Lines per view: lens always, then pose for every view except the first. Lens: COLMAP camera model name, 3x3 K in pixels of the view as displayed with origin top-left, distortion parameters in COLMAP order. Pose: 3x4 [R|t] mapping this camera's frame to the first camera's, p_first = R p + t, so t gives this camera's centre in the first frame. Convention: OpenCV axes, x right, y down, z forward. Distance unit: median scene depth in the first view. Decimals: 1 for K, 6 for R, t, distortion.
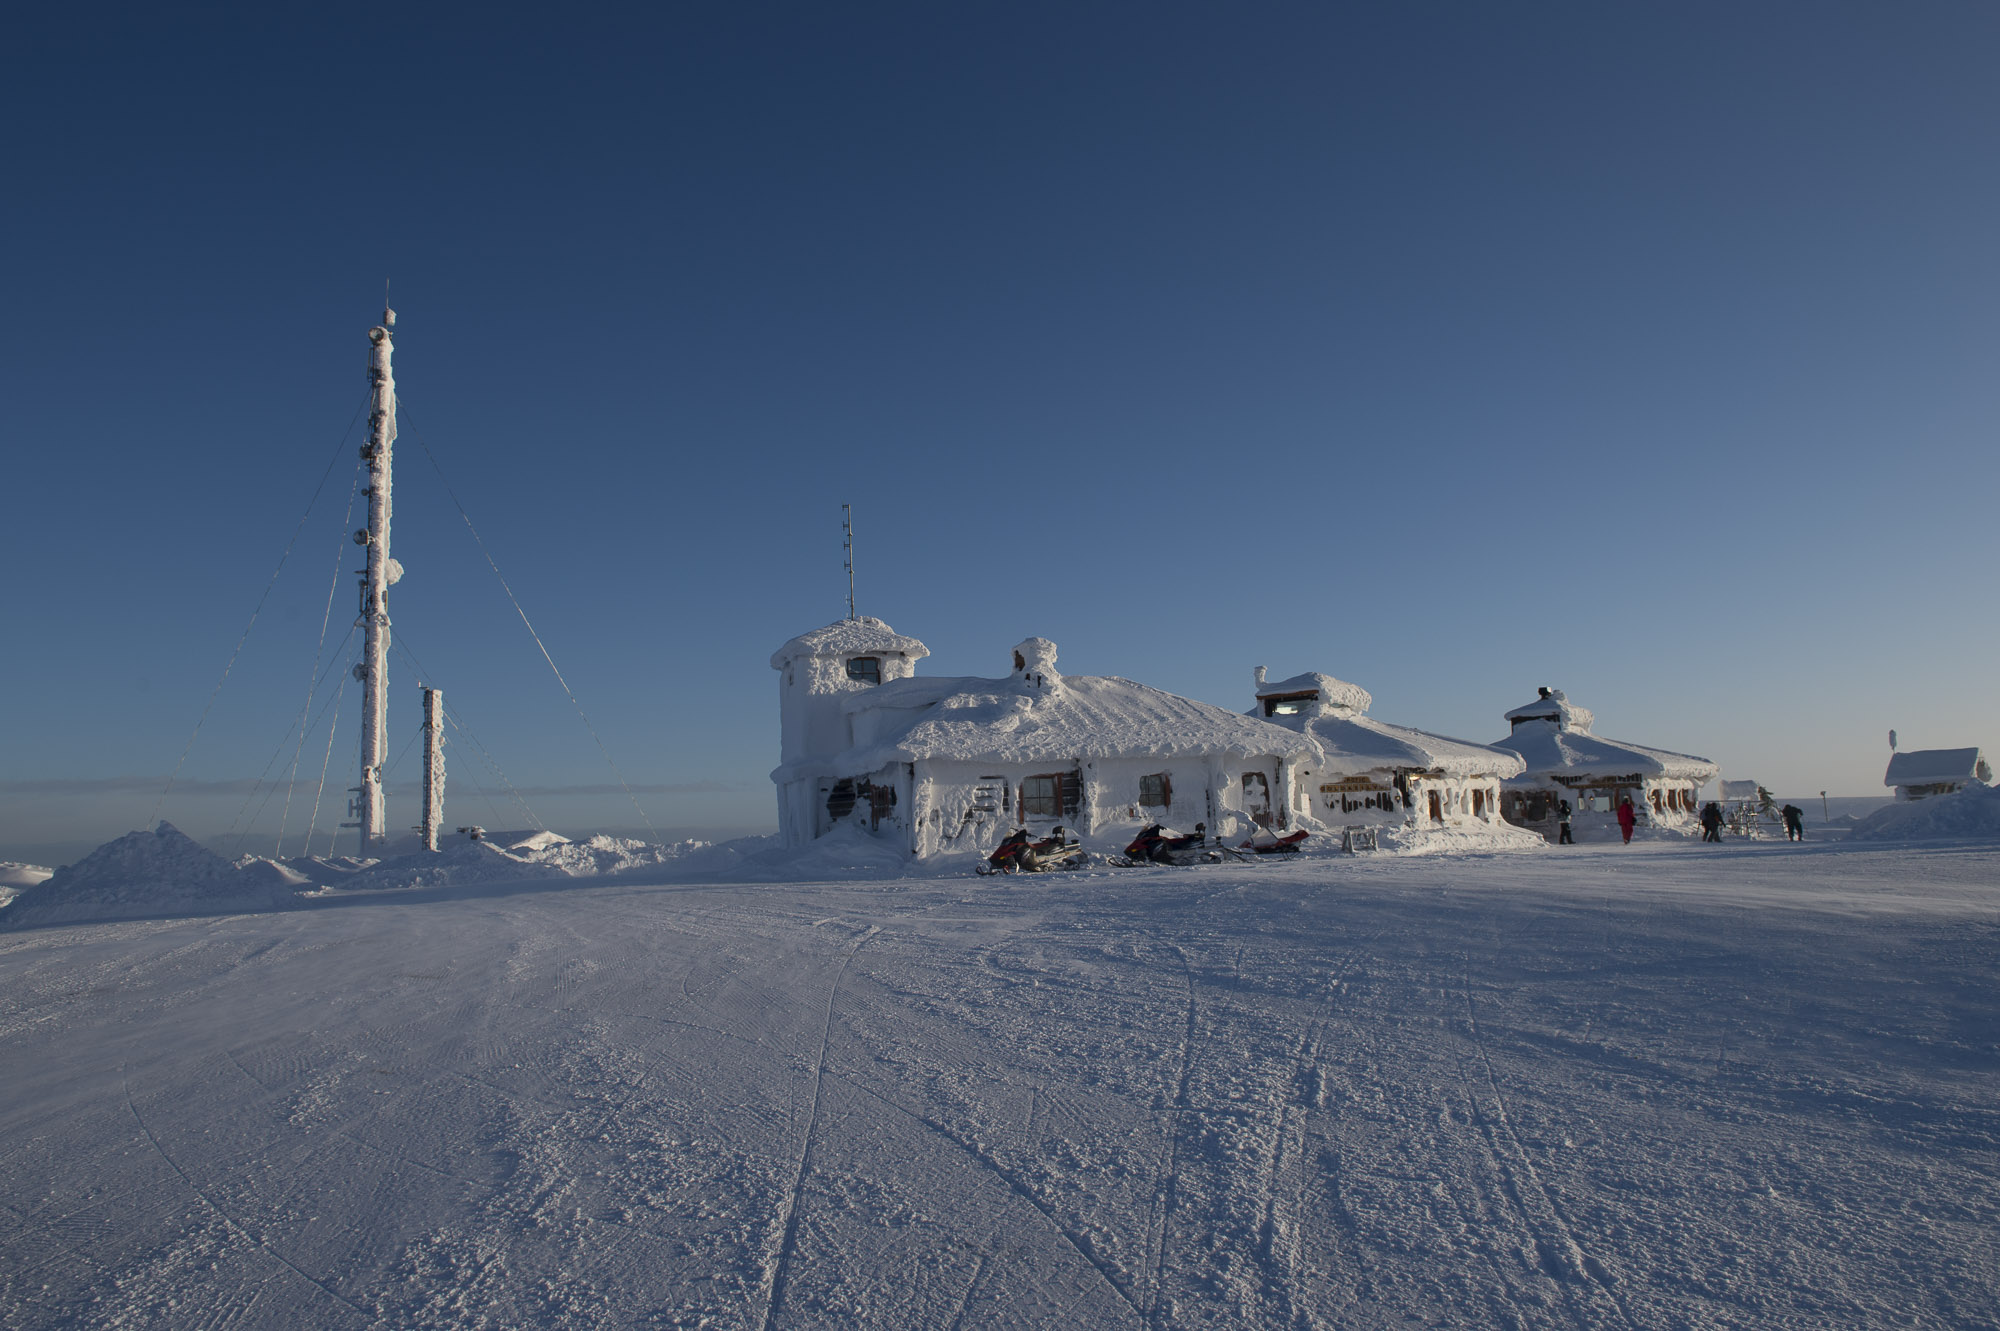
lens RADIAL K [[1331.3, 0, 1008.1], [0, 1331.3, 666.5], [0, 0, 1]] dist [-0.047937, -0.011195]
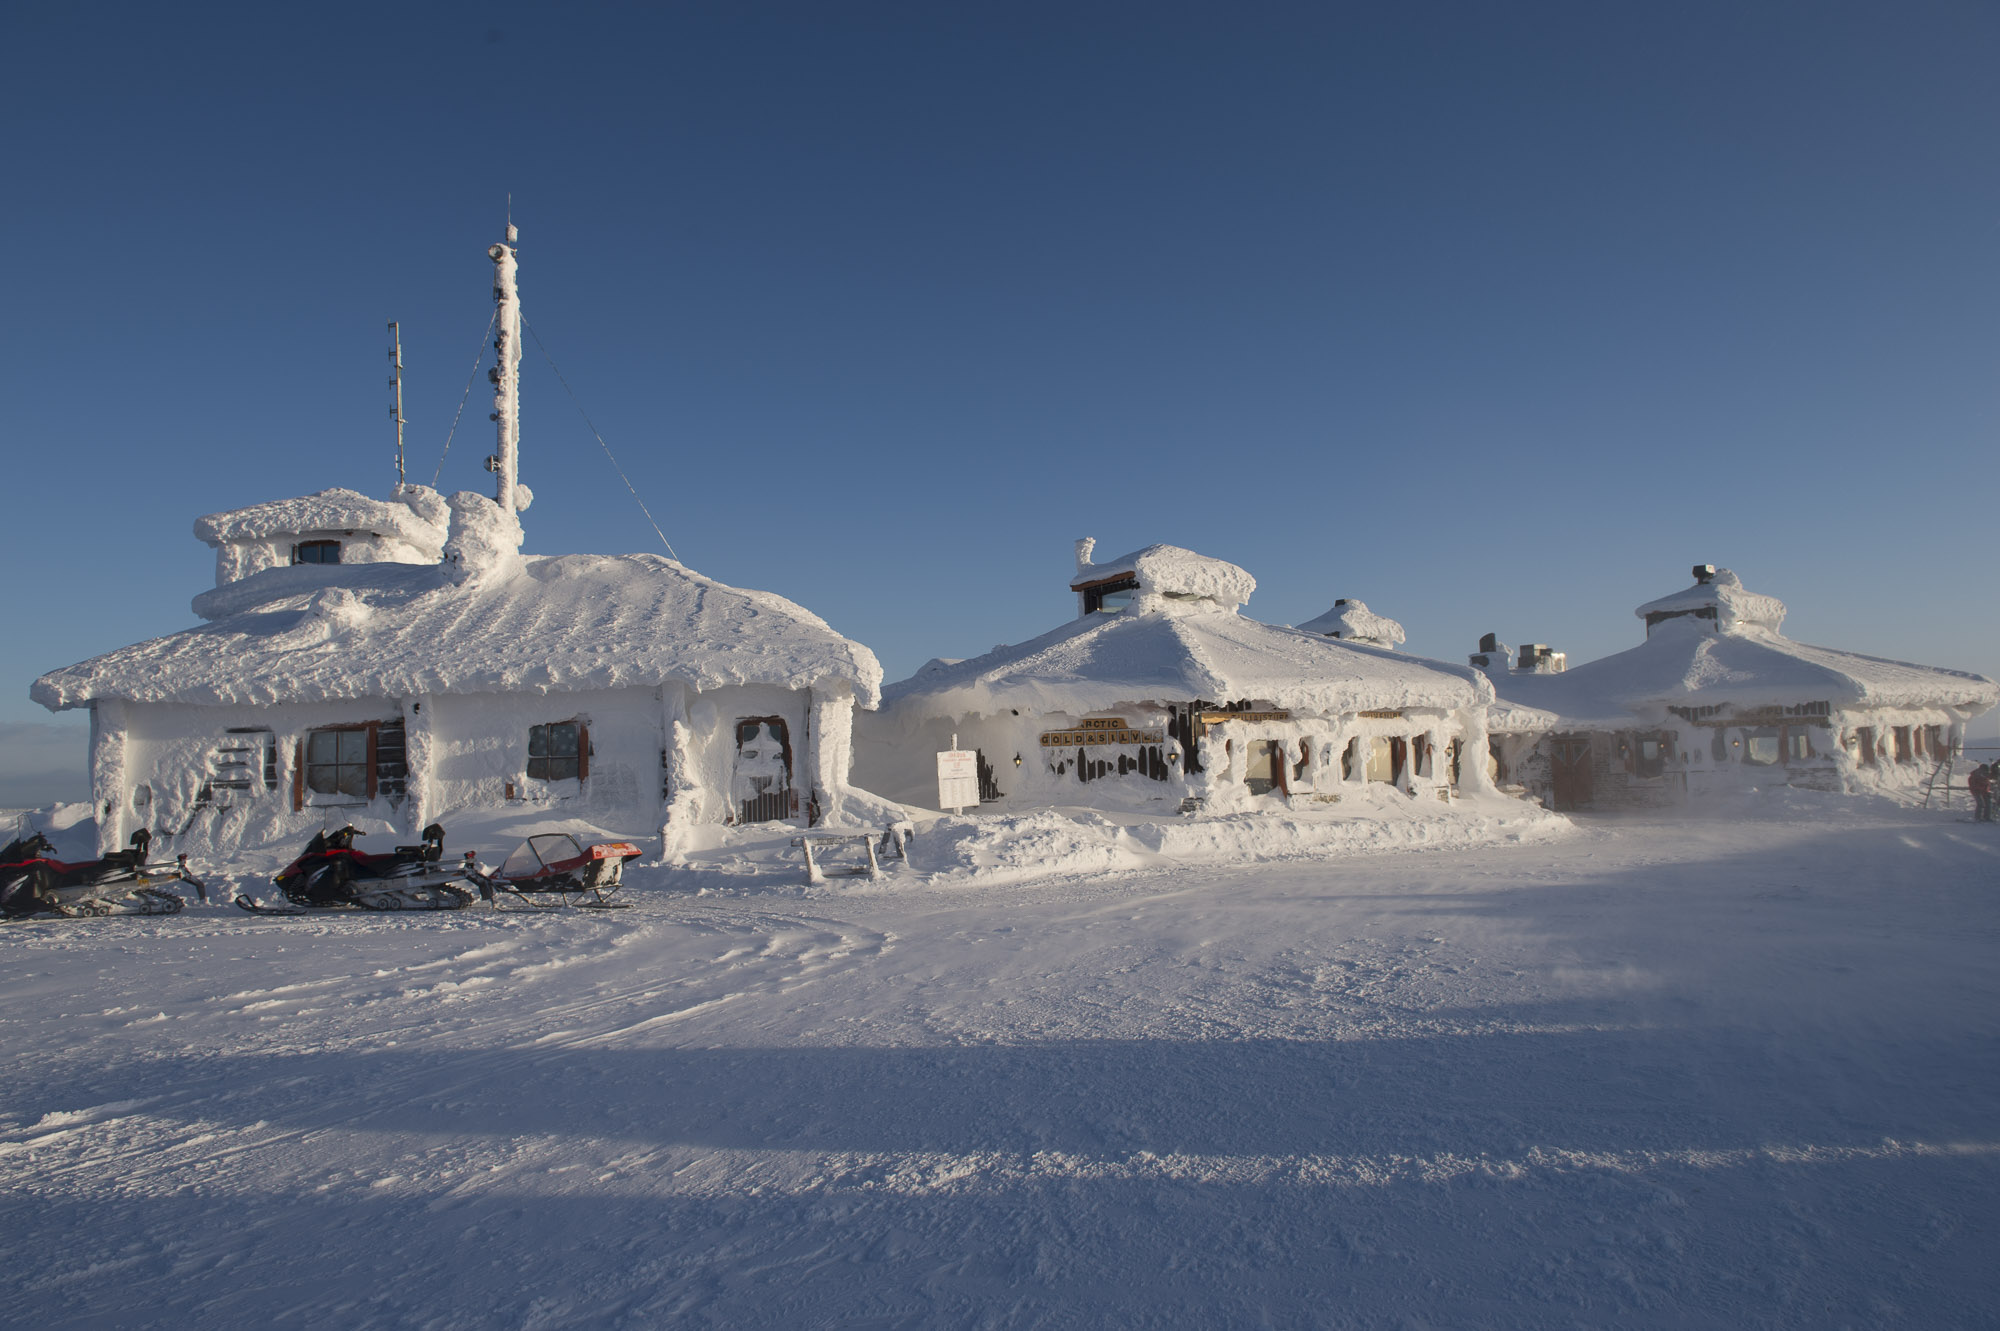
lens RADIAL K [[1331.3, 0, 992.6], [0, 1331.3, 660.9], [0, 0, 1]] dist [-0.047937, -0.011195]
pose [[0.962651, -0.017063, -0.270207, 0.349072], [0.031827, 0.998224, 0.050353, 0.027162], [0.268868, -0.057072, 0.961485, 0.420001]]
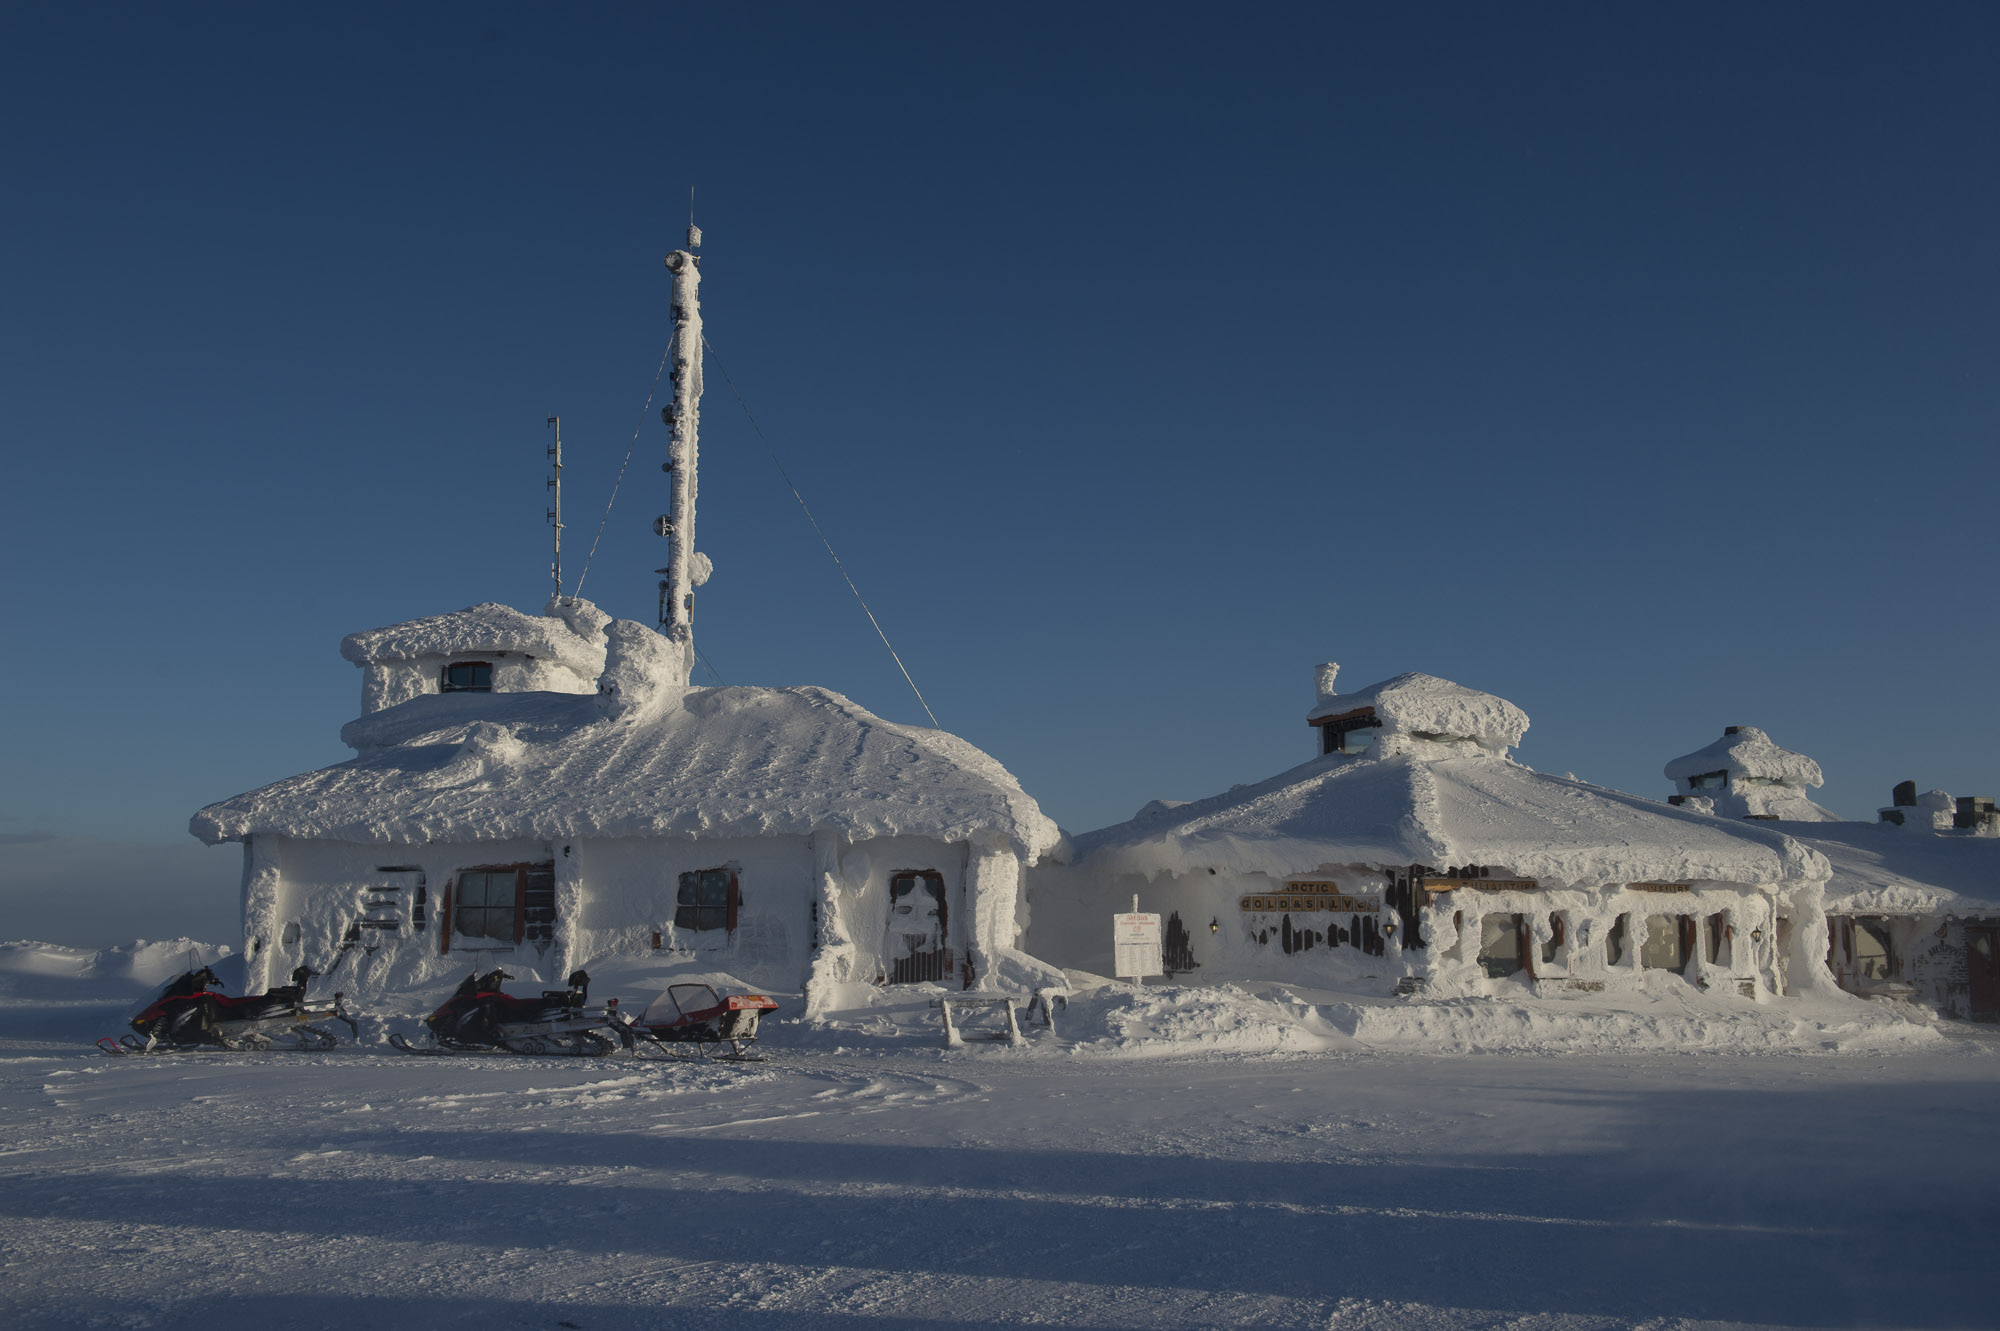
lens RADIAL K [[1843.2, 0, 1006.6], [0, 1843.2, 662.8], [0, 0, 1]] dist [0.020575, 0.000000]
pose [[0.900562, -0.023999, -0.434065, 0.433332], [0.018385, 0.999684, -0.017129, 0.010973], [0.434339, 0.007446, 0.900718, 0.314344]]
